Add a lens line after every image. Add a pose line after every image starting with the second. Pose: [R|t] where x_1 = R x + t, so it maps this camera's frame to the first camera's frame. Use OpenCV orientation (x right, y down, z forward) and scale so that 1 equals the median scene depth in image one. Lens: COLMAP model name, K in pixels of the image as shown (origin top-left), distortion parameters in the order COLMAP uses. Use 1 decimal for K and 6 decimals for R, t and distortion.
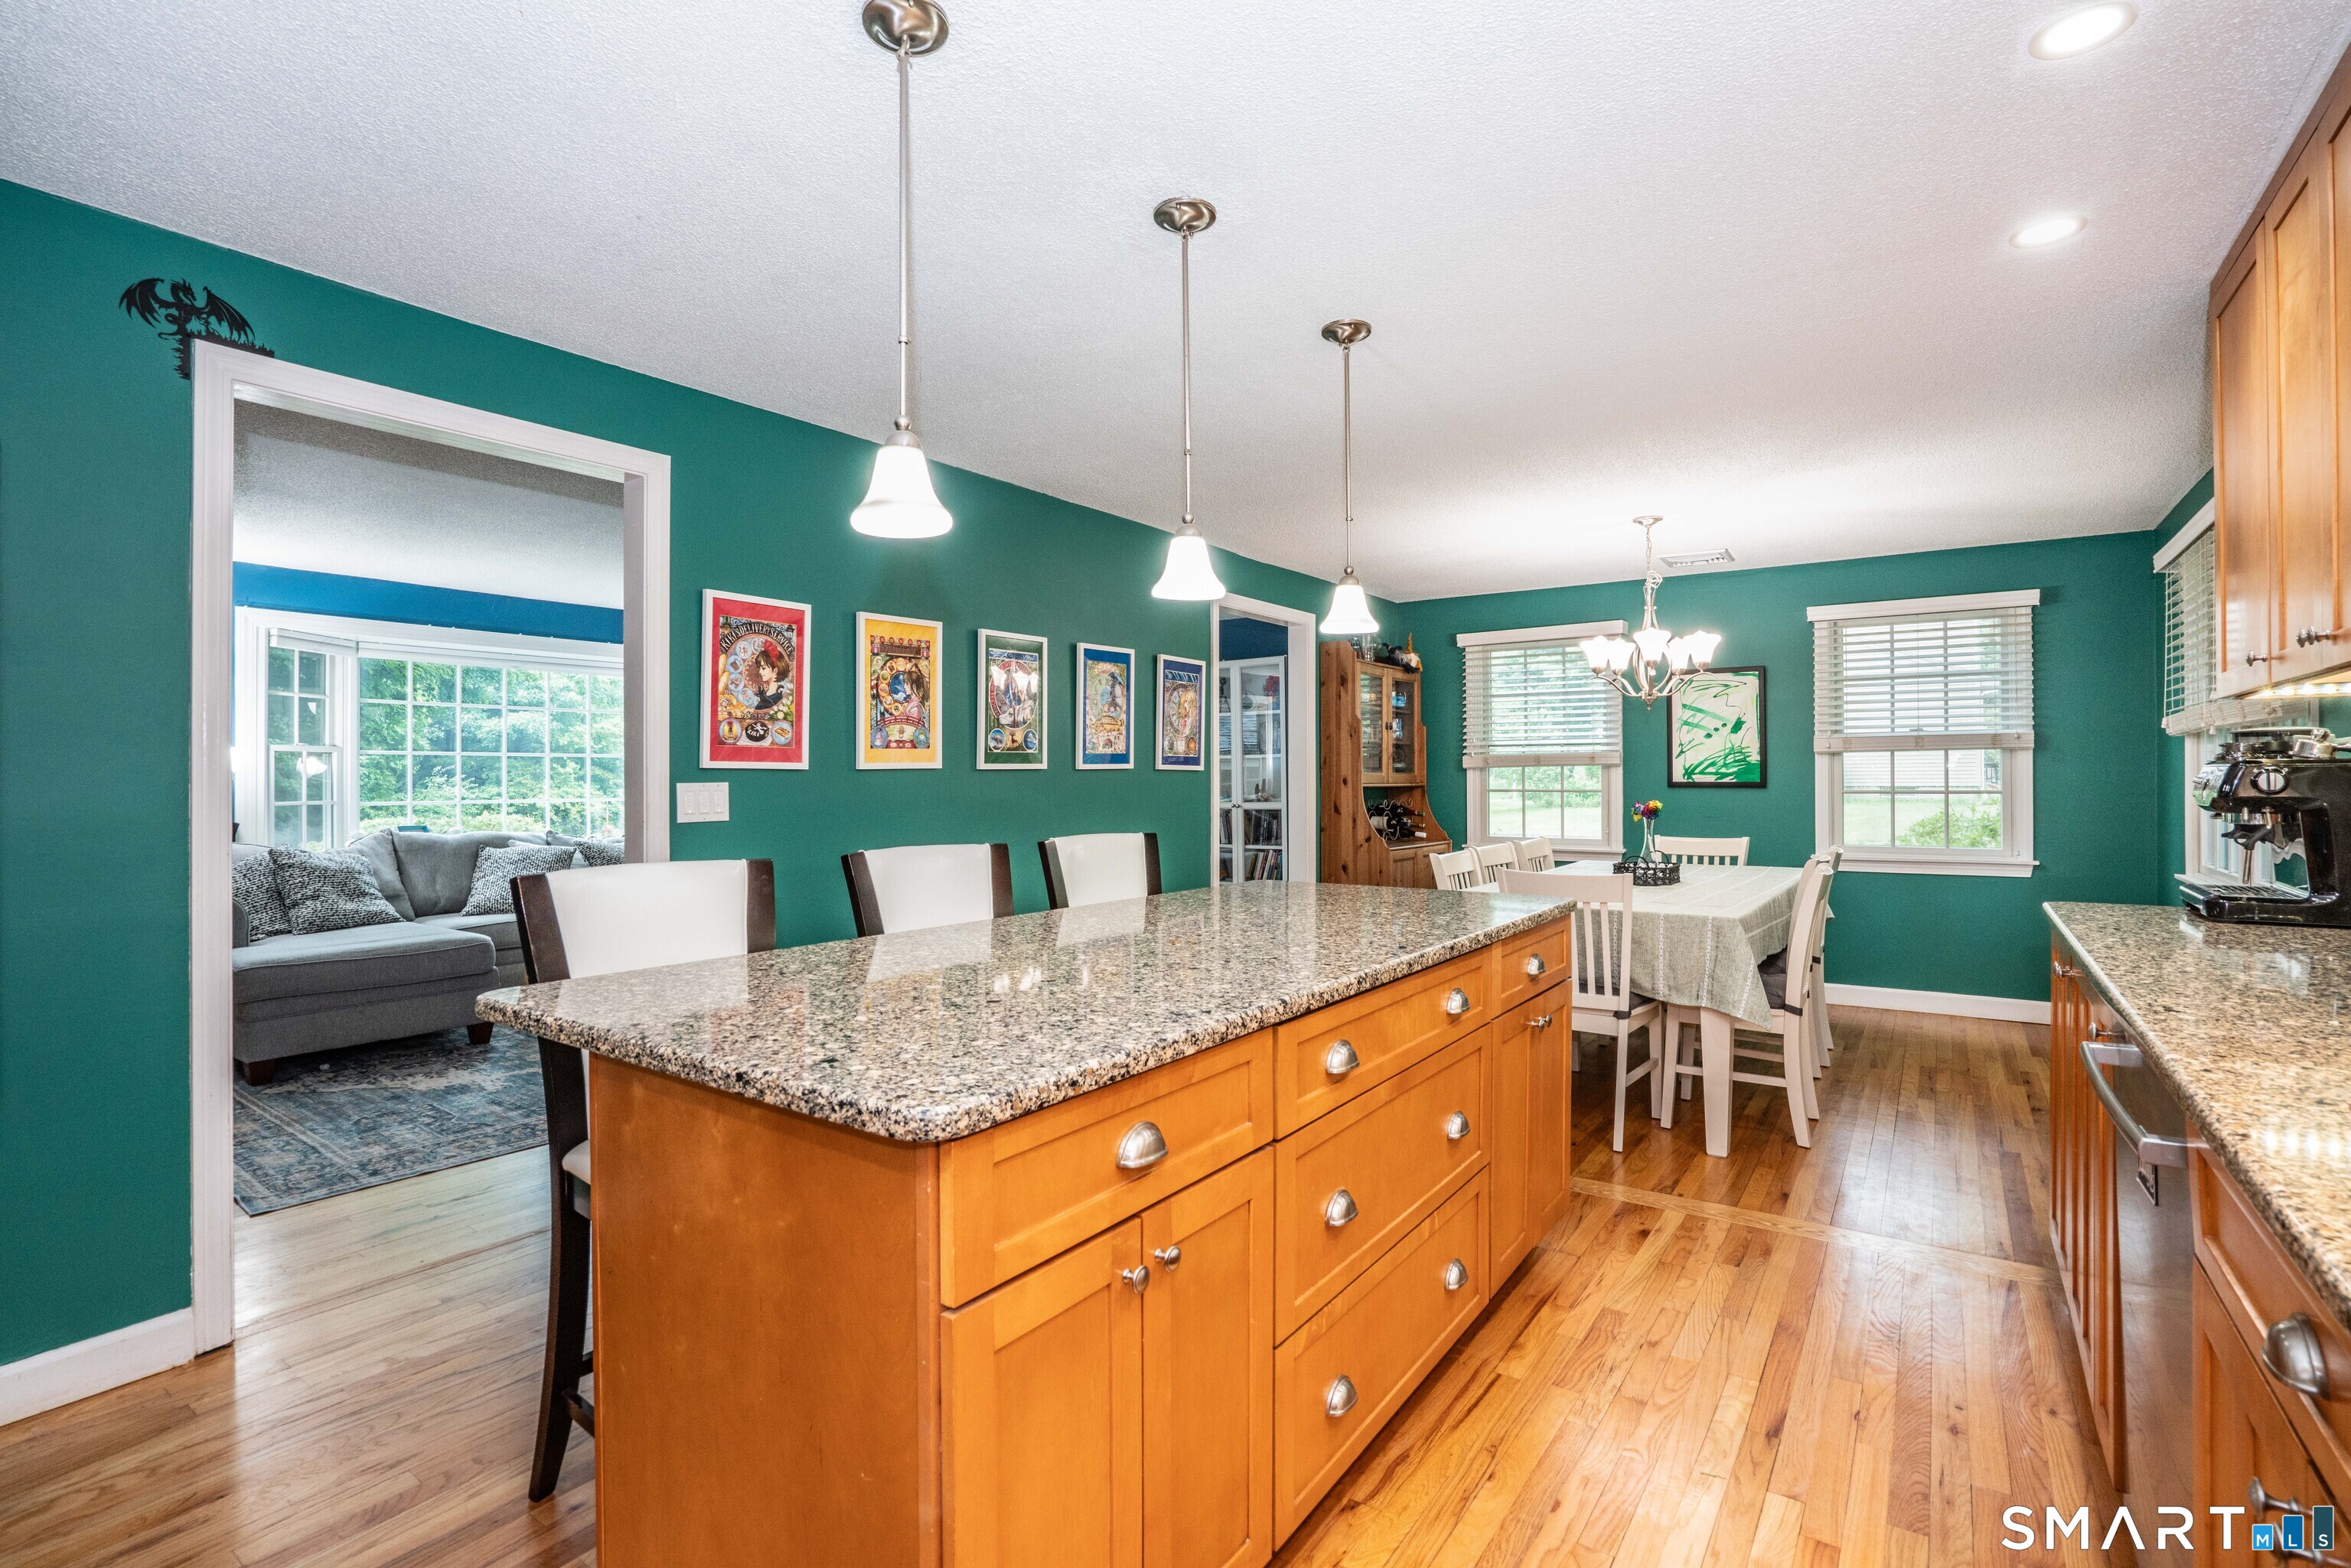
lens RADIAL K [[1094.2, 0, 1179.9], [0, 1094.2, 771.4], [0, 0, 1]] dist [-0.026643, 0.001122]
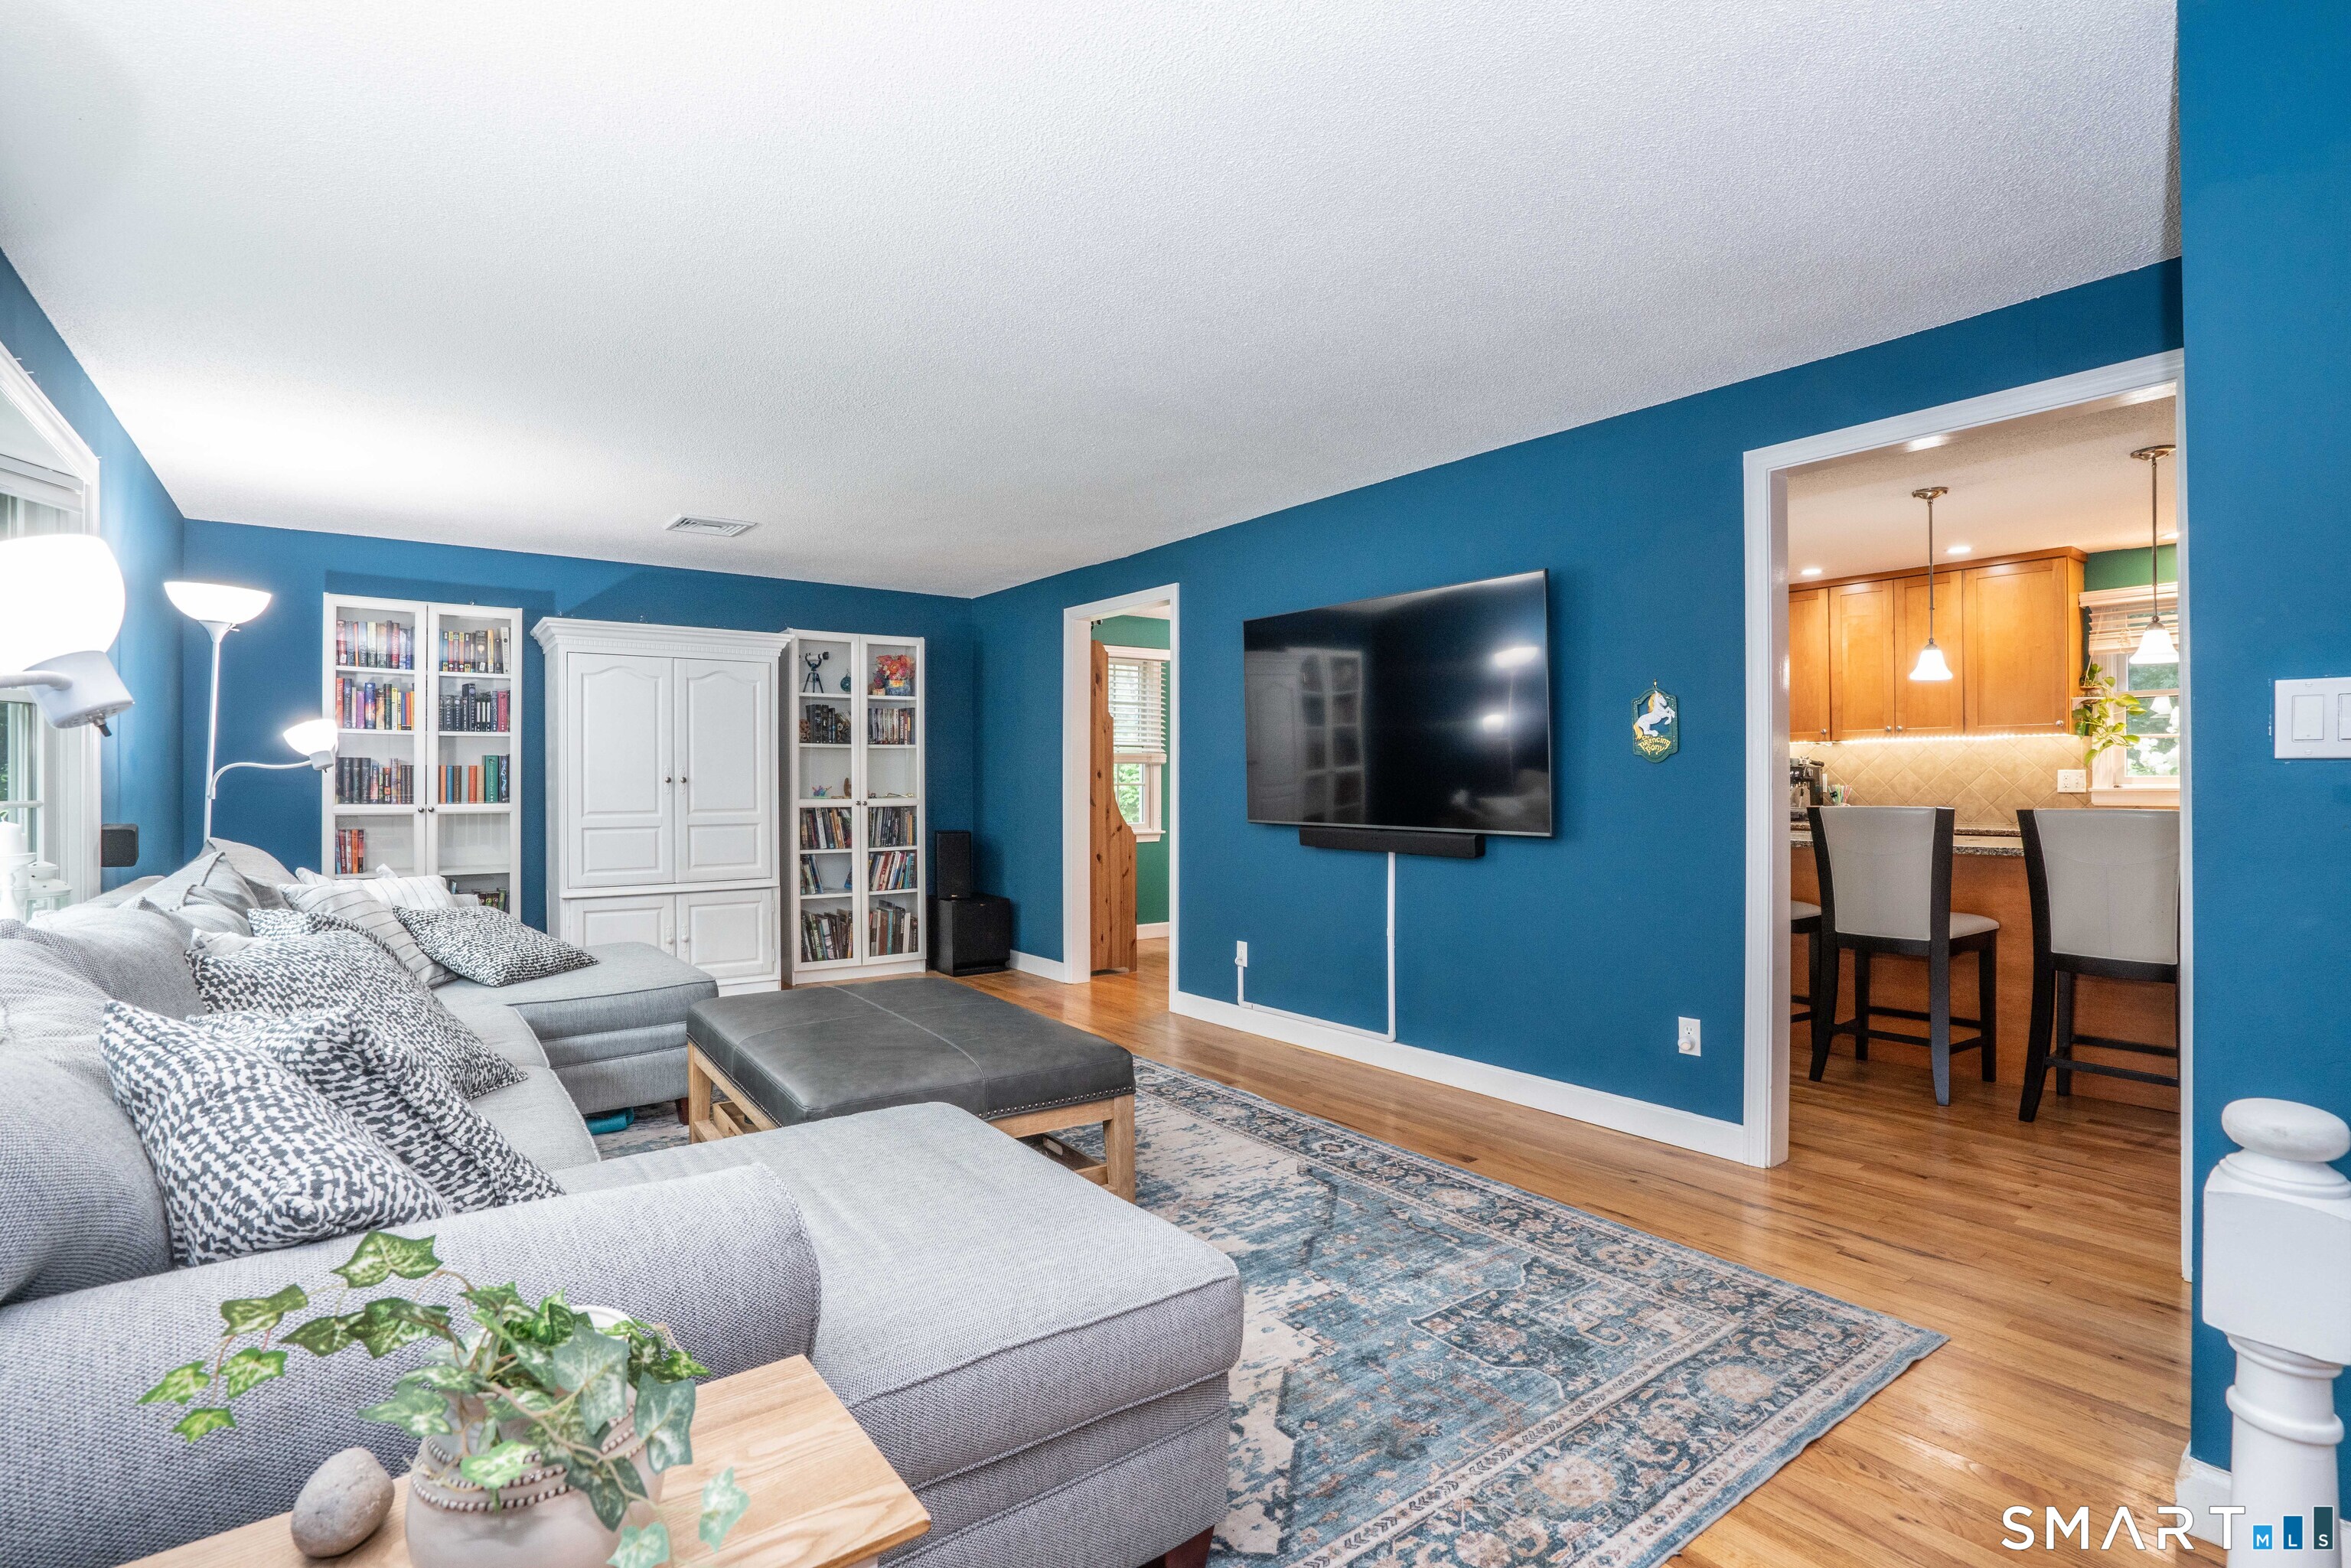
lens RADIAL K [[1094.2, 0, 1186.3], [0, 1094.2, 779.8], [0, 0, 1]] dist [-0.026643, 0.001122]
pose [[0.292617, 0.004645, 0.956218, -0.852128], [-0.005110, 0.999982, -0.003294, 0.017449], [-0.956216, -0.003923, 0.292635, 0.633206]]
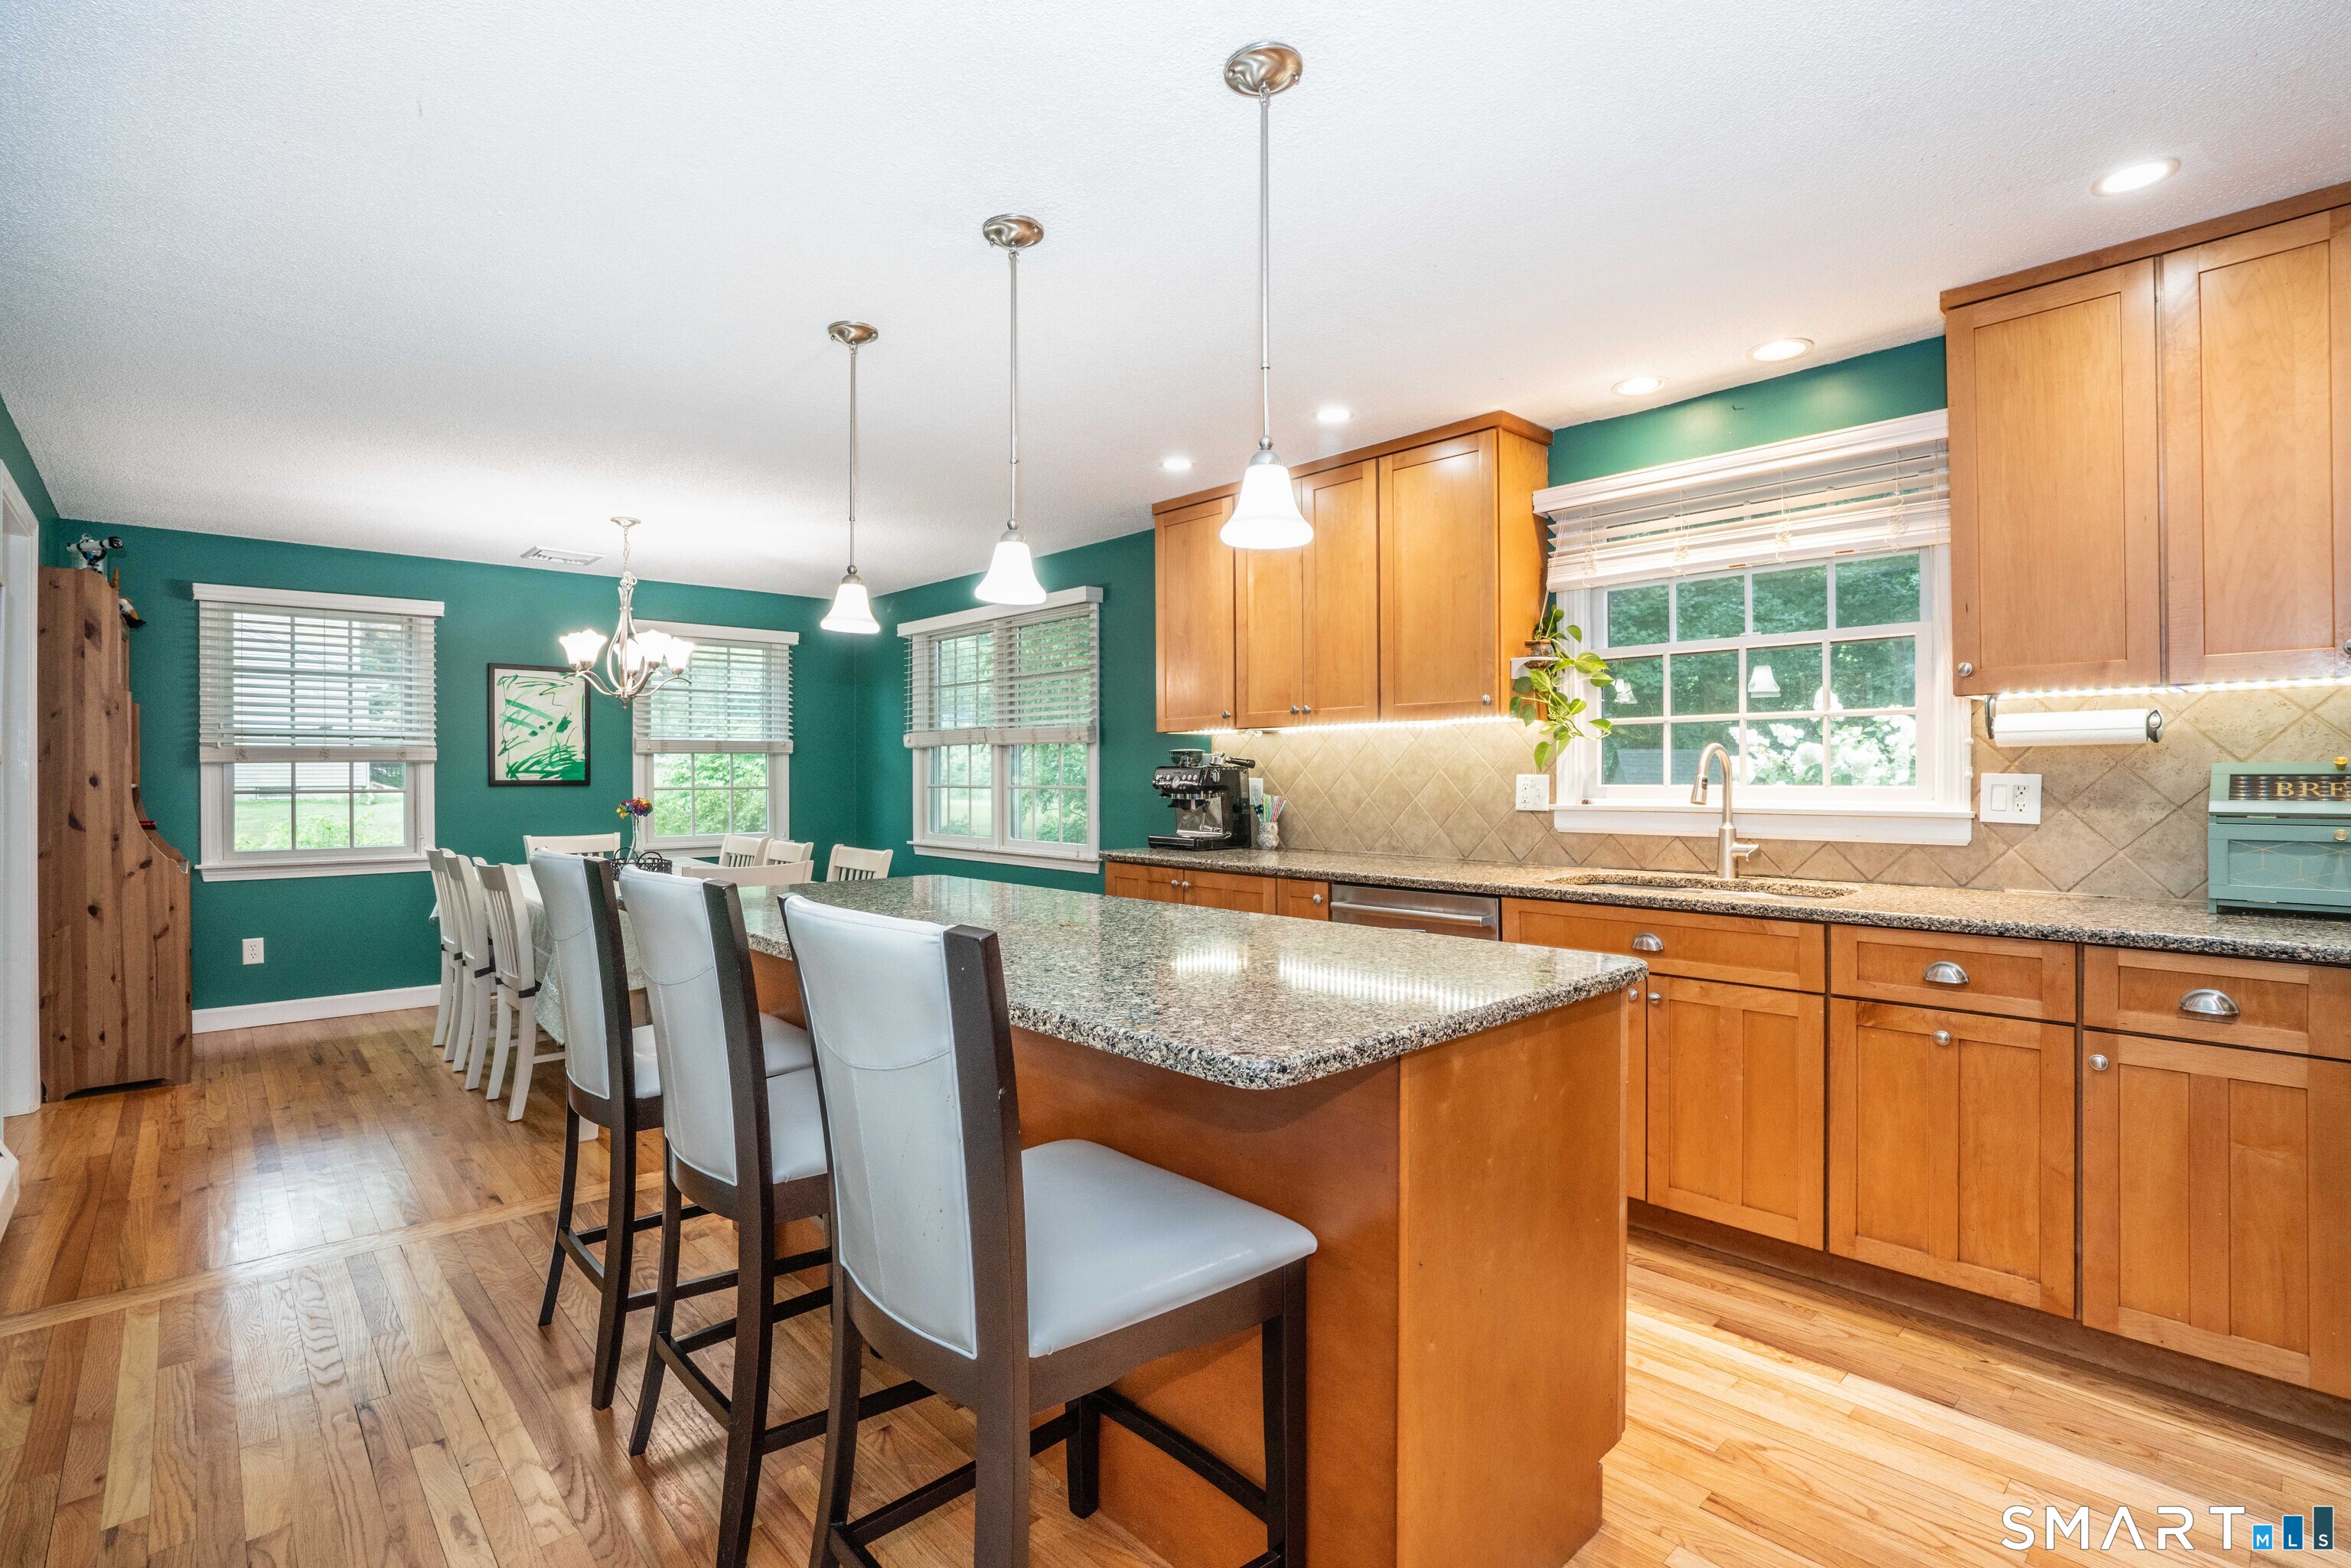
lens RADIAL K [[1094.2, 0, 1150.3], [0, 1094.2, 787.5], [0, 0, 1]] dist [-0.026643, 0.001122]
pose [[0.225386, -0.008444, 0.974233, -0.350110], [-0.005123, 0.999938, 0.009852, 0.003602], [-0.974256, -0.007212, 0.225329, 0.230439]]
